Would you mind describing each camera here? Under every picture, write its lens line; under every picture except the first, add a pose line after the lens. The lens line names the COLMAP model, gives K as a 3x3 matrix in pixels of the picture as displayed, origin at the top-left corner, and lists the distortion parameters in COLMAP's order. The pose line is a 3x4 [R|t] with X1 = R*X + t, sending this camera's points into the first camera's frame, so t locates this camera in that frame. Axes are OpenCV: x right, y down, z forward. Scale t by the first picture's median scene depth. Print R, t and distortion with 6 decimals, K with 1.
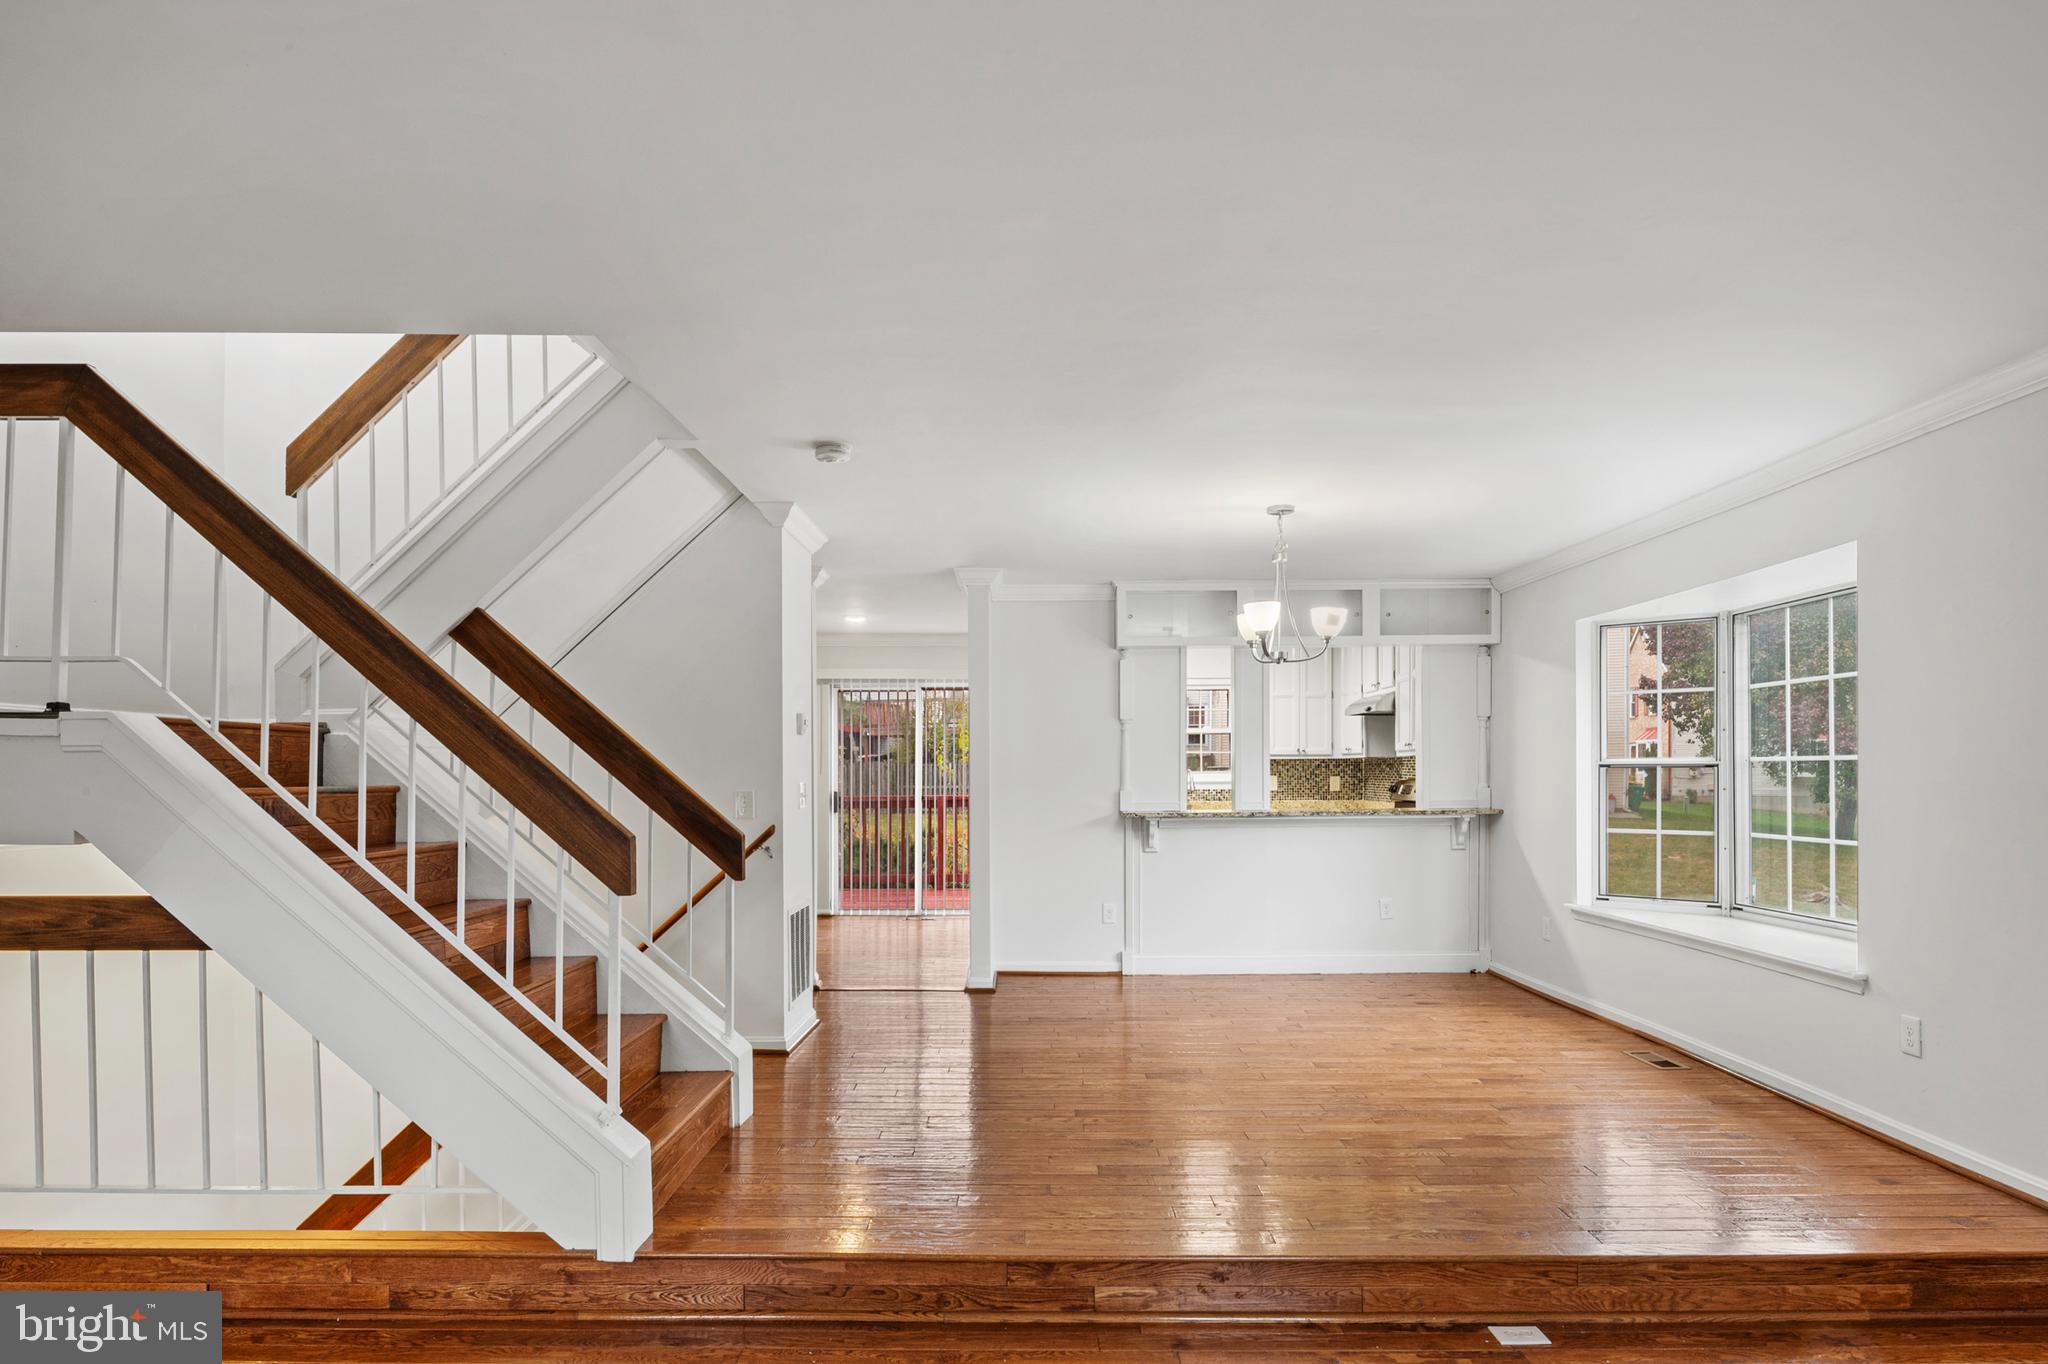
lens RADIAL K [[1117.8, 0, 1031.5], [0, 1117.8, 787.6], [0, 0, 1]] dist [-0.000014, -0.006797]
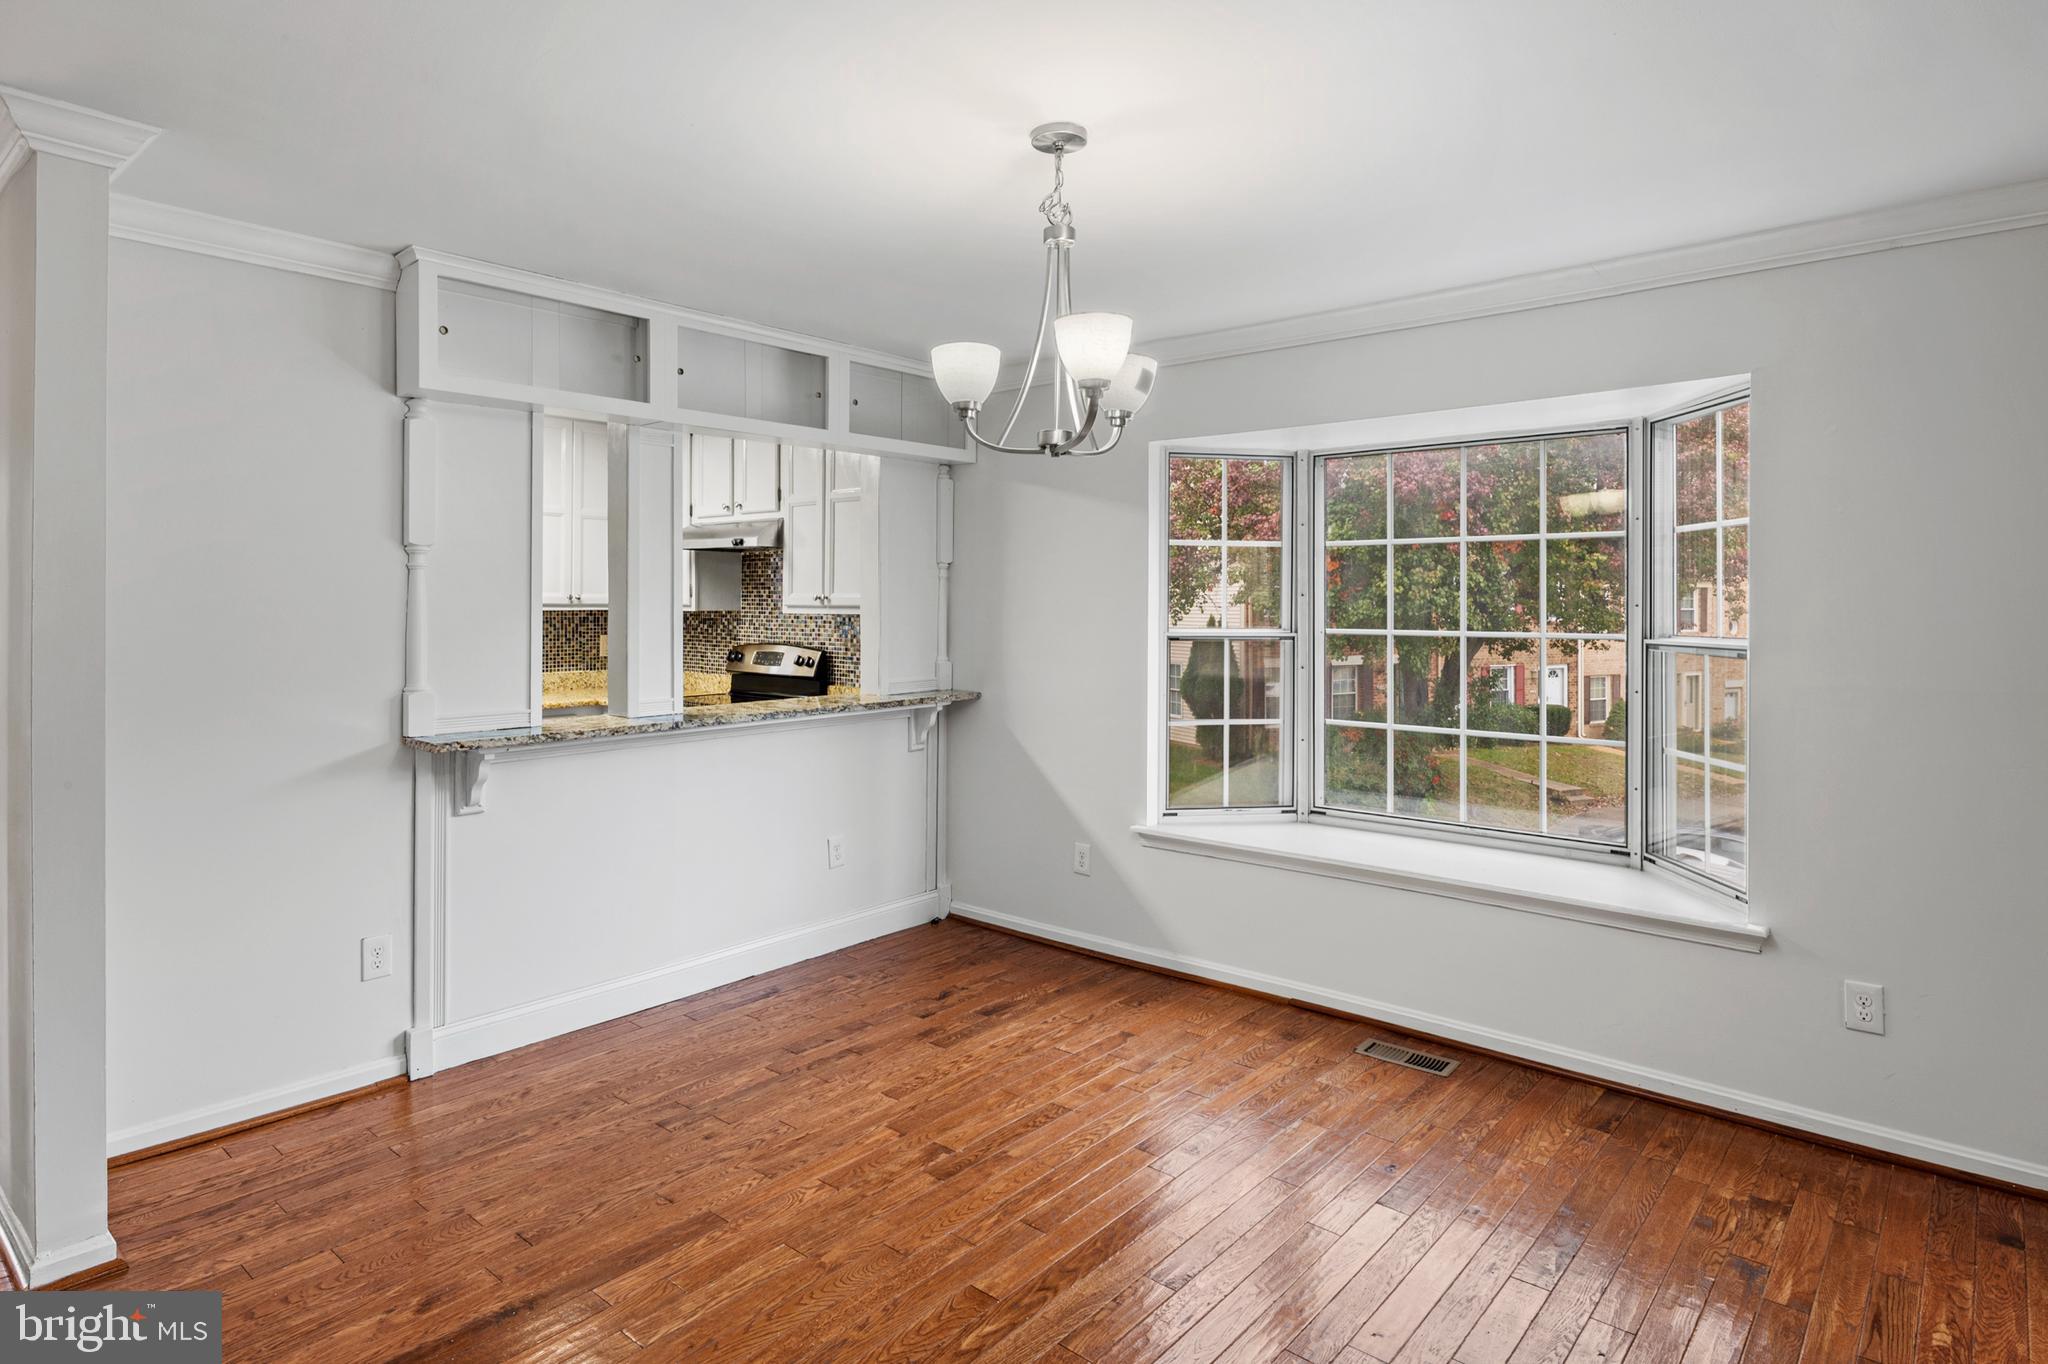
lens RADIAL K [[1117.8, 0, 1012.0], [0, 1117.8, 612.8], [0, 0, 1]] dist [-0.000014, -0.006797]
pose [[0.652980, -0.000349, 0.757375, -0.112514], [0.000609, 1.000000, -0.000064, -0.031542], [-0.757375, 0.000503, 0.652980, 0.498934]]
